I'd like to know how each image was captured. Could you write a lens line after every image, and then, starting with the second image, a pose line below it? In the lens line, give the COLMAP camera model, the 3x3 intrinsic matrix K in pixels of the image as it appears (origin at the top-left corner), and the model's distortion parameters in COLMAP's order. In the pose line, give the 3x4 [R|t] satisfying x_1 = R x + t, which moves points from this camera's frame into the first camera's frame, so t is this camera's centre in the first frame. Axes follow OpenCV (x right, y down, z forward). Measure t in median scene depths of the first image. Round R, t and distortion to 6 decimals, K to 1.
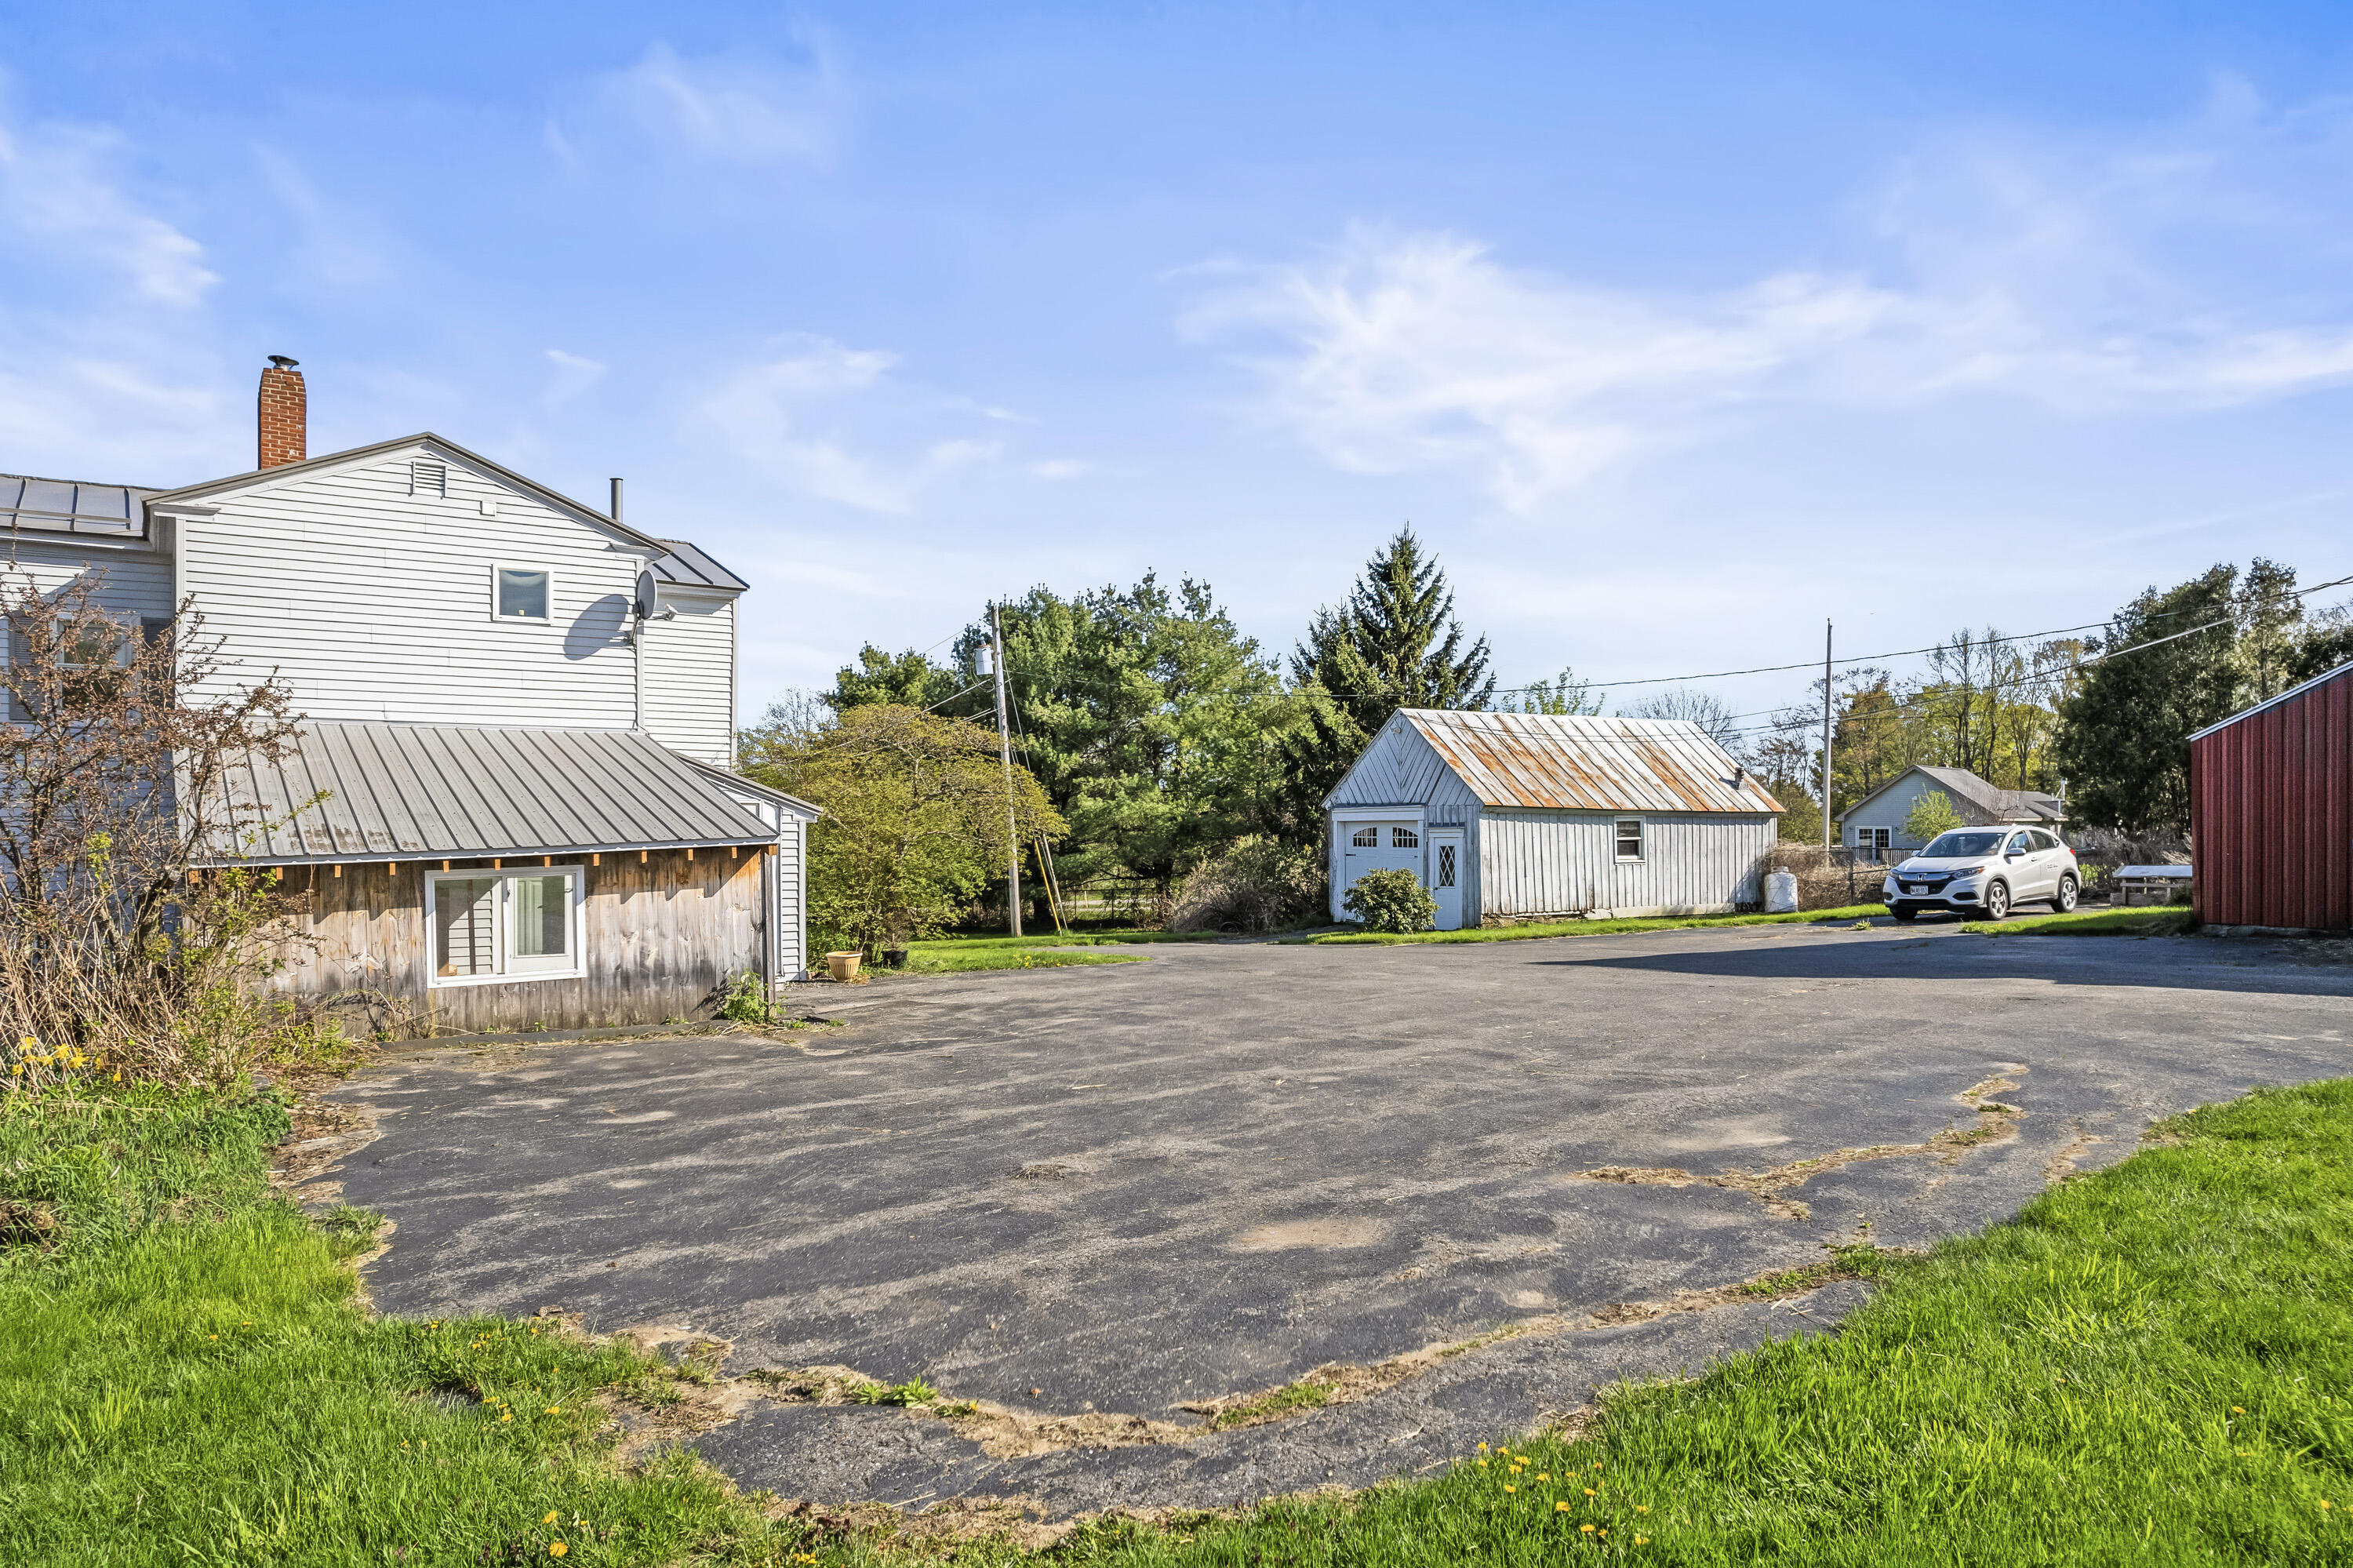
lens RADIAL K [[1549.6, 0, 1178.3], [0, 1549.6, 803.4], [0, 0, 1]] dist [-0.050688, 0.048787]
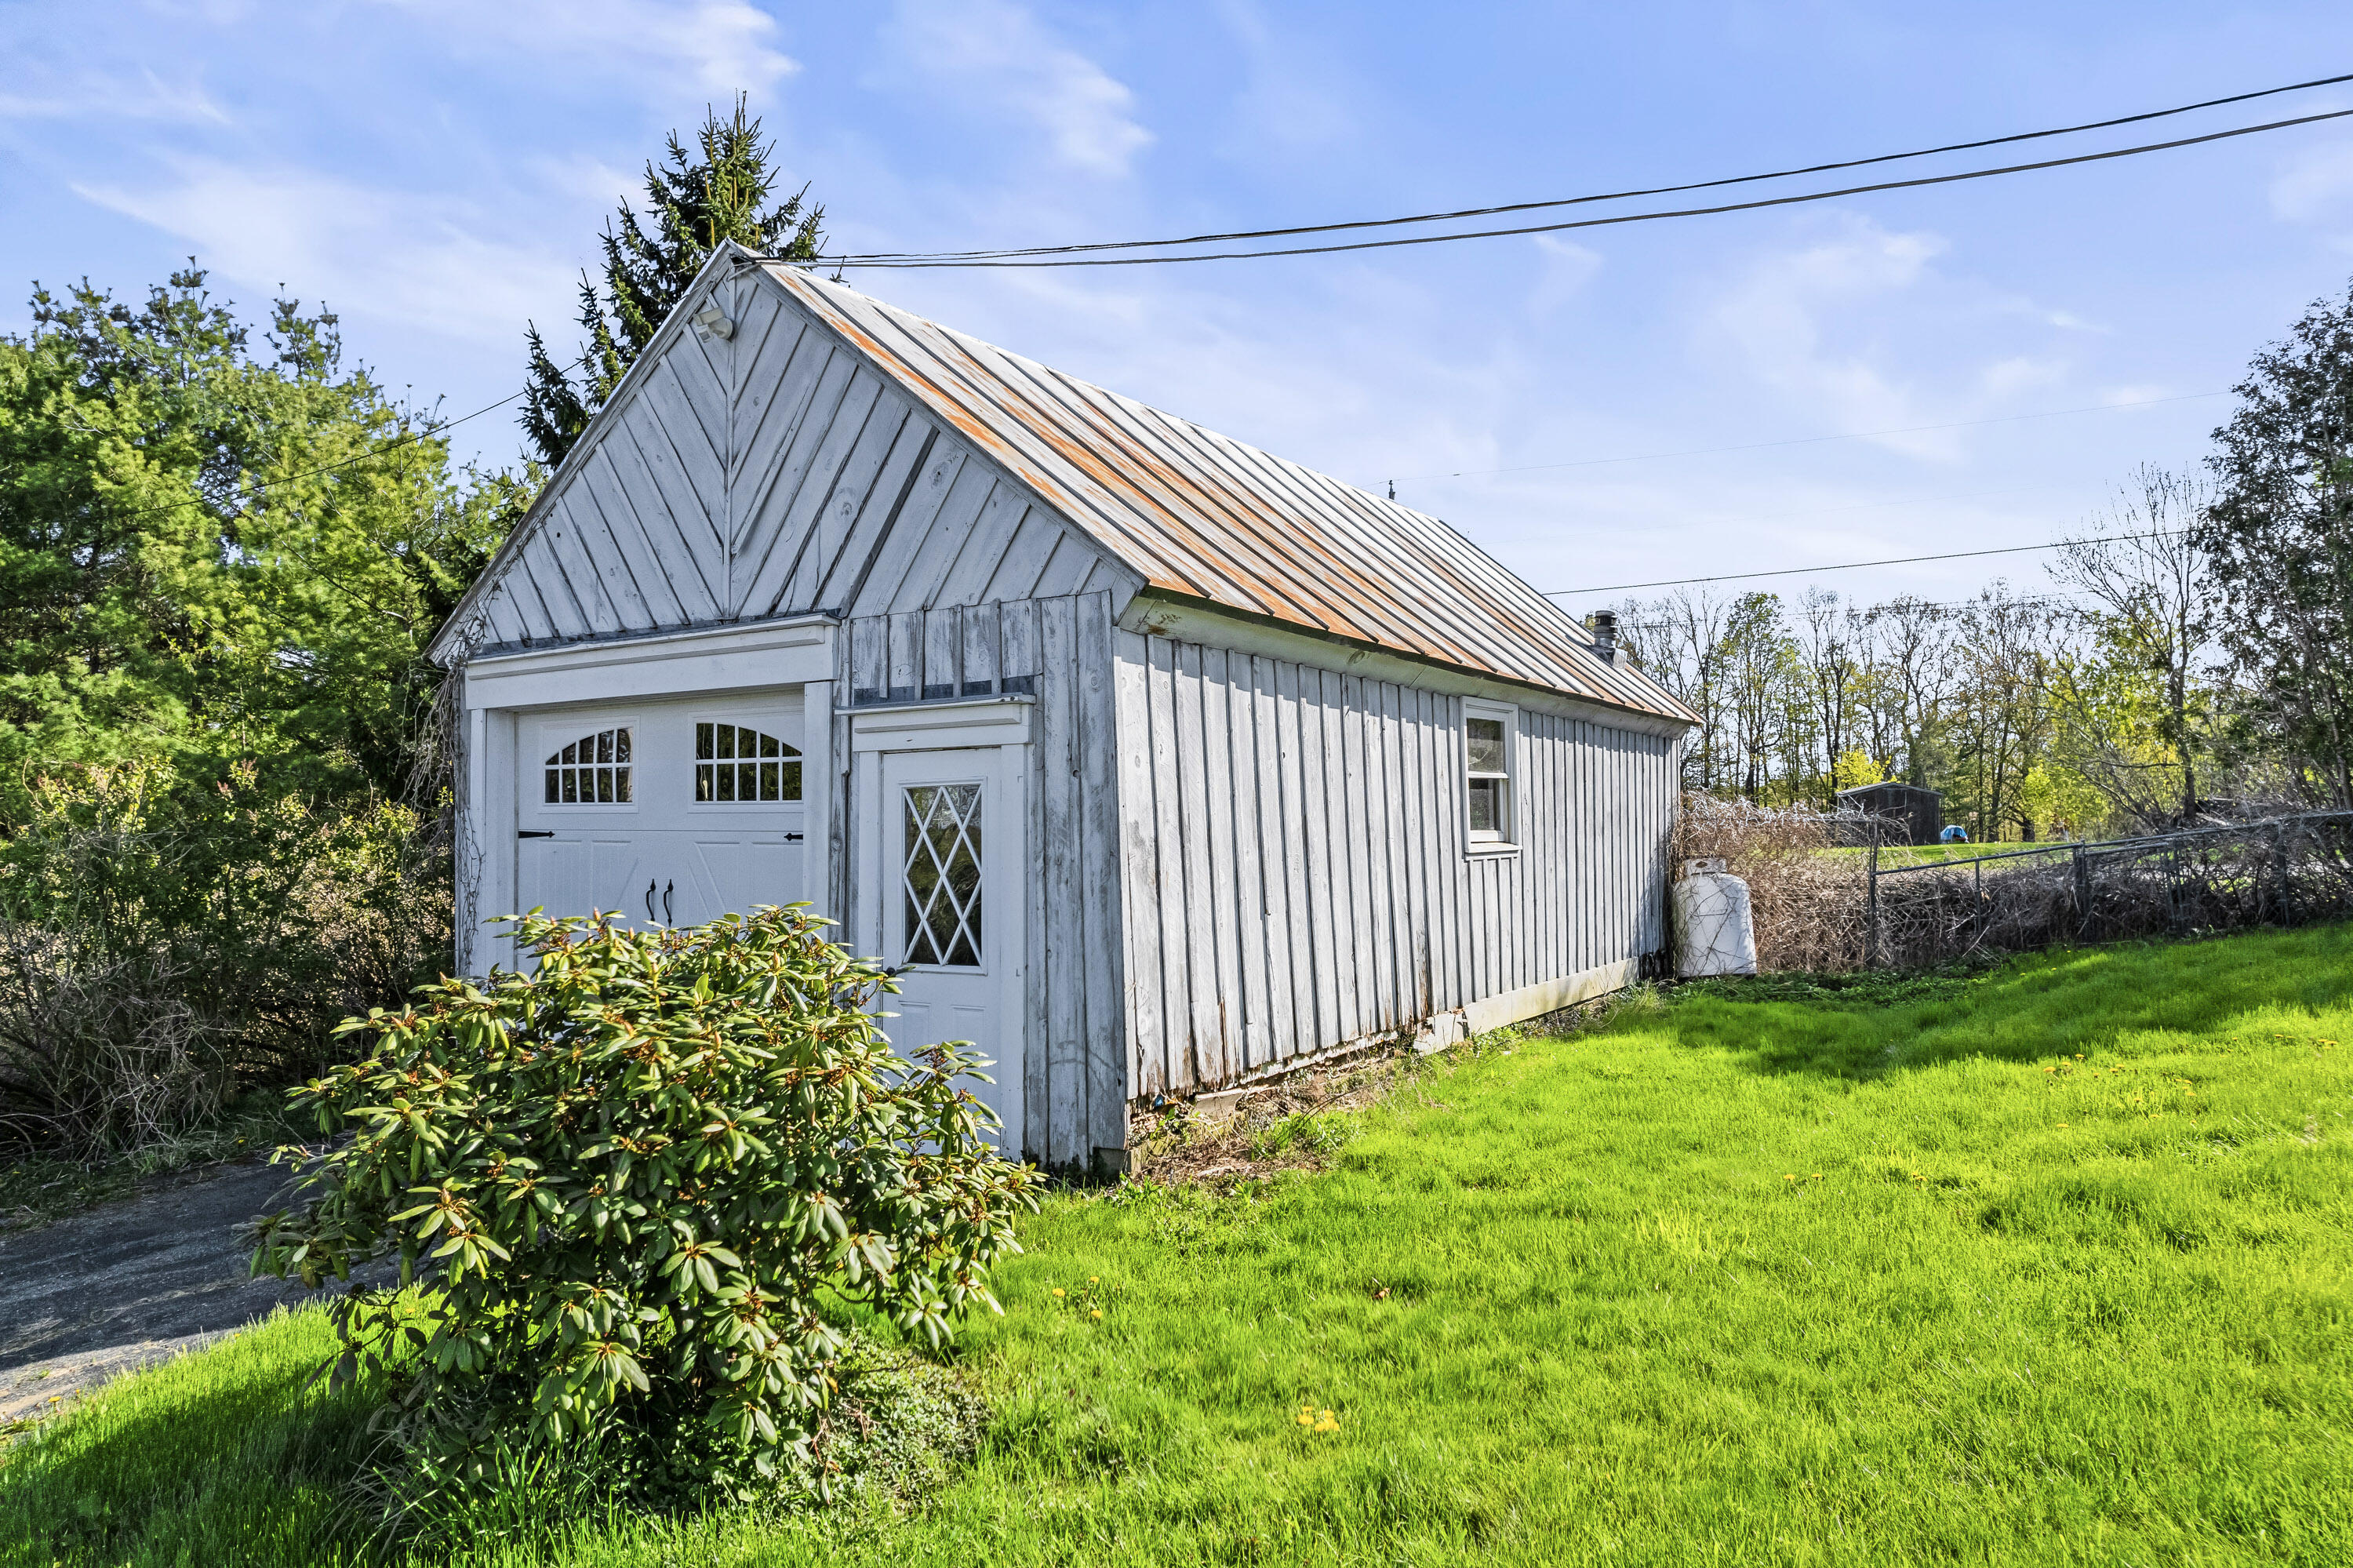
lens RADIAL K [[1549.6, 0, 1187.3], [0, 1549.6, 787.3], [0, 0, 1]] dist [-0.050688, 0.048787]
pose [[0.905185, 0.002174, 0.425012, 0.076555], [-0.000427, 0.999991, -0.004206, 0.019940], [-0.425018, 0.003626, 0.905178, 0.543609]]
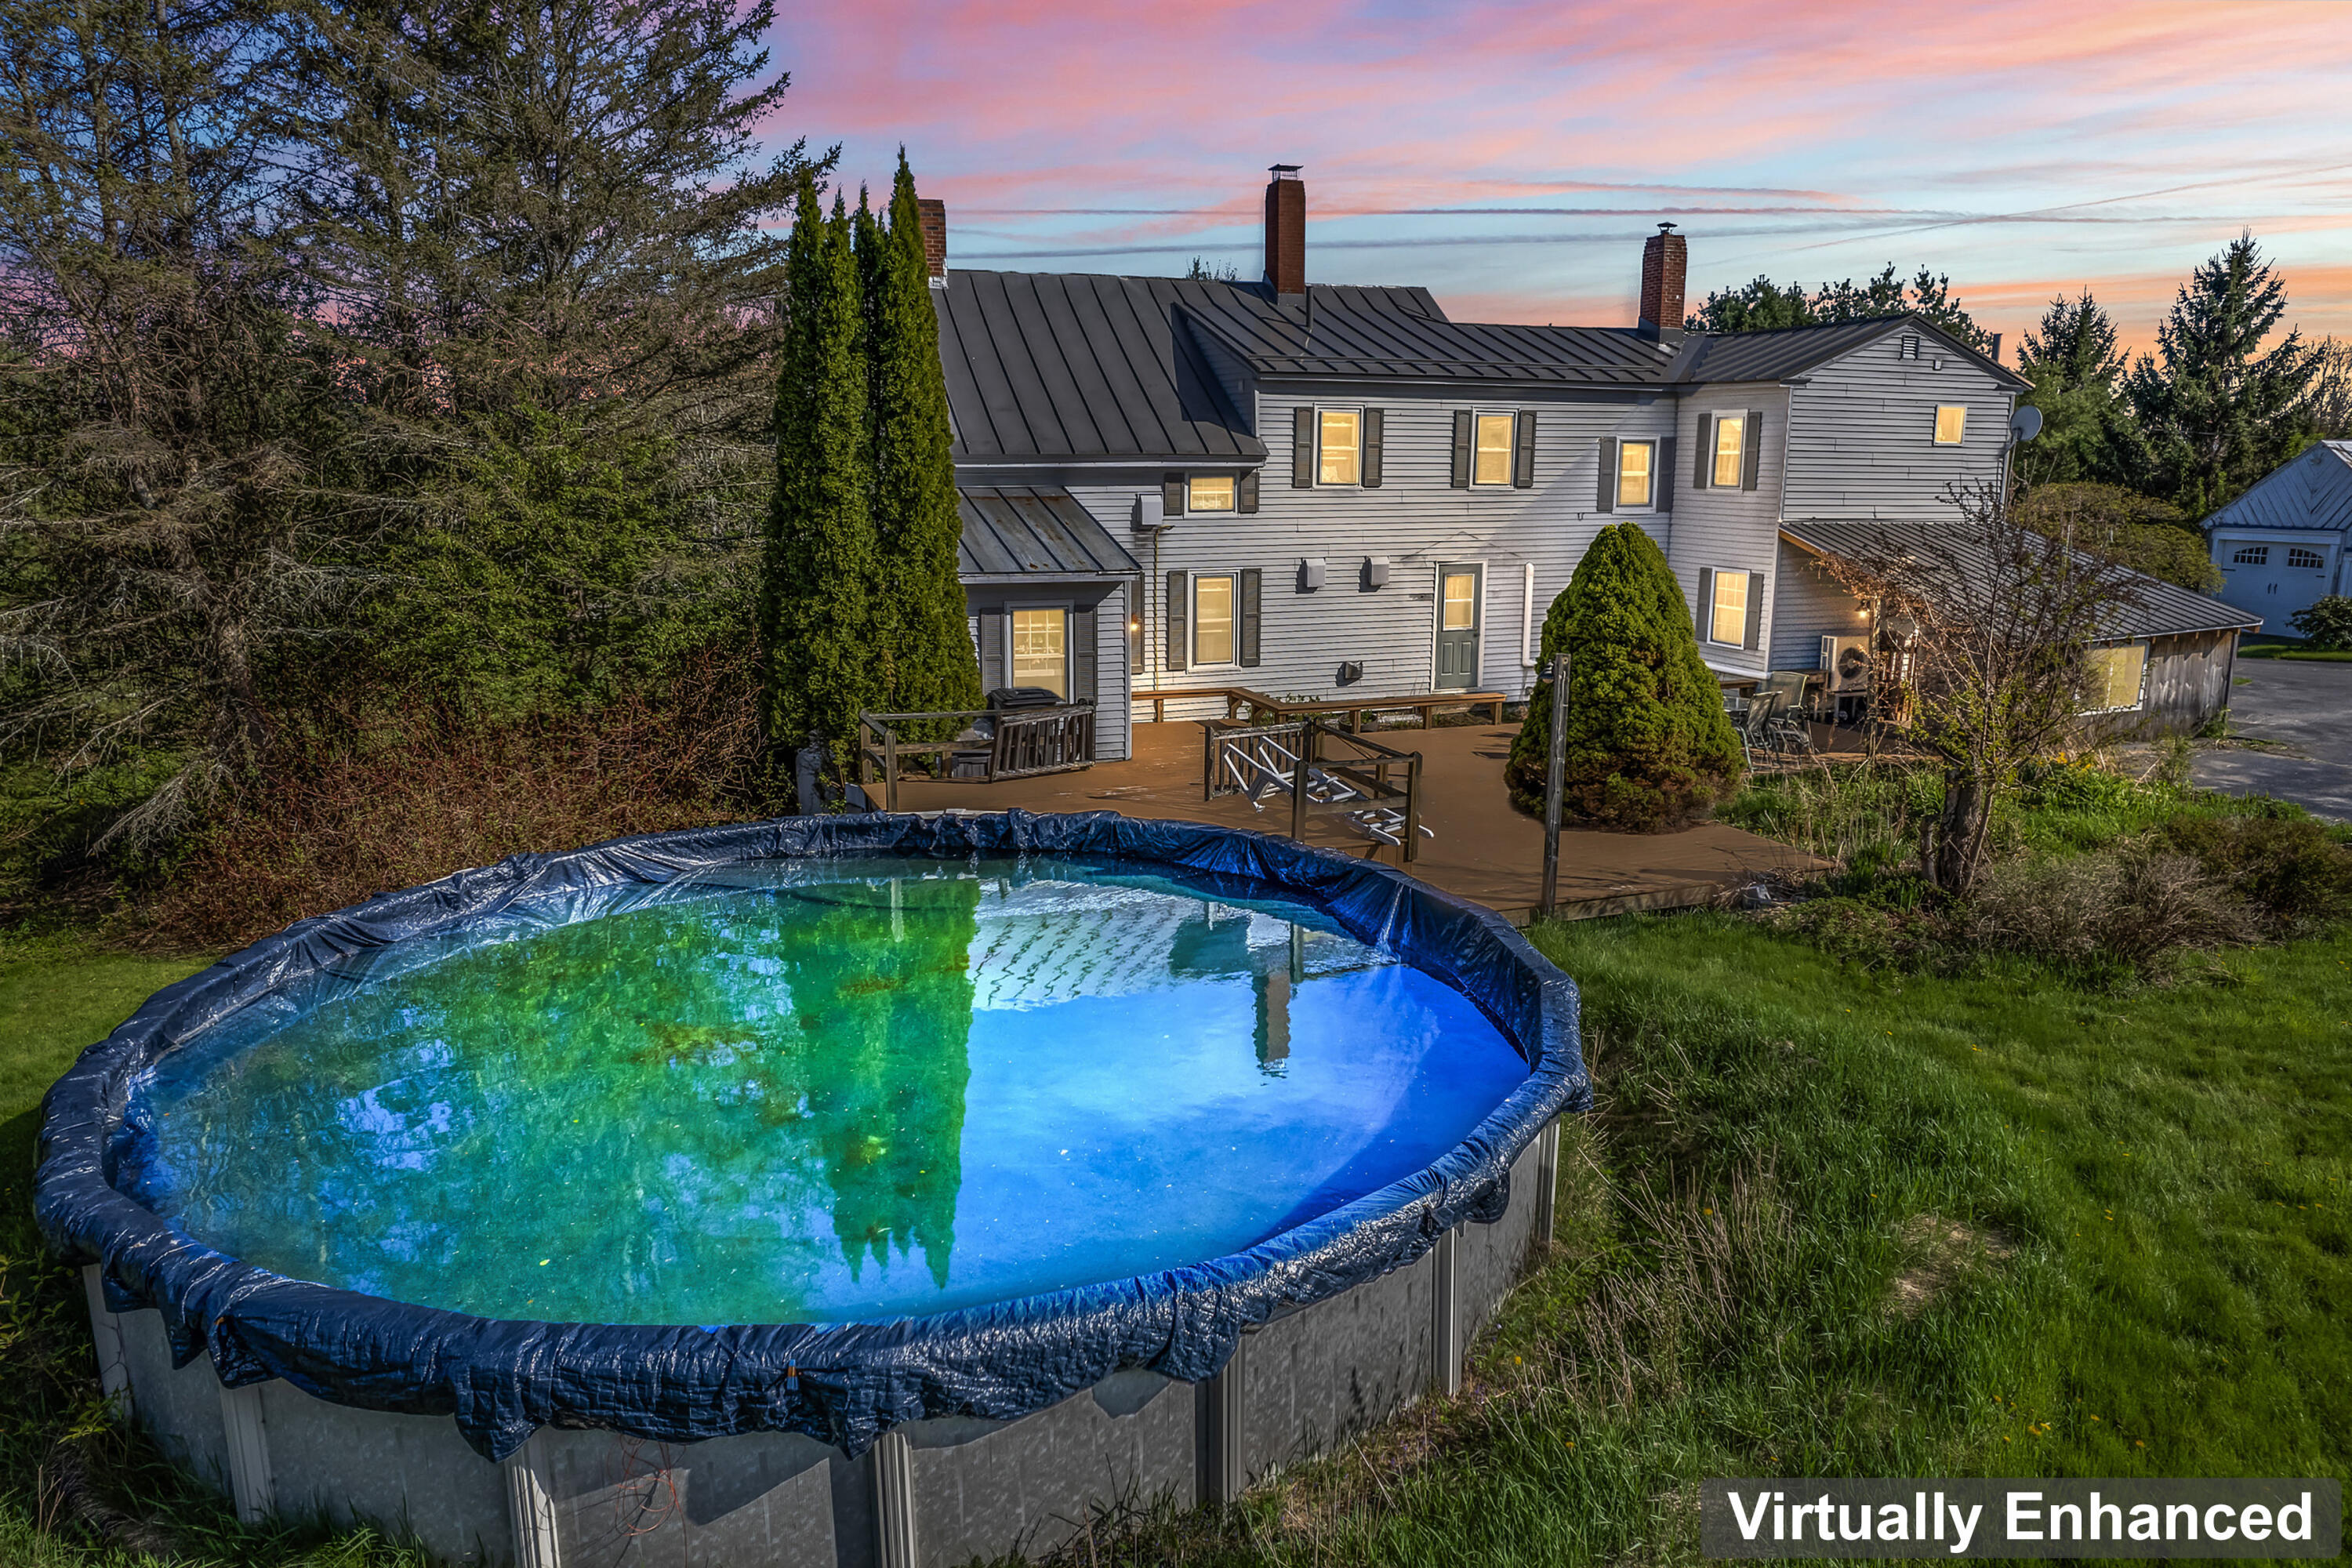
lens RADIAL K [[1548.9, 0, 1160.8], [0, 1548.9, 776.3], [0, 0, 1]] dist [-0.050688, 0.048787]
pose [[0.967444, 0.056744, -0.246643, -0.274600], [-0.002299, 0.976471, 0.215635, -0.044764], [0.253076, -0.208047, 0.944811, -0.207403]]
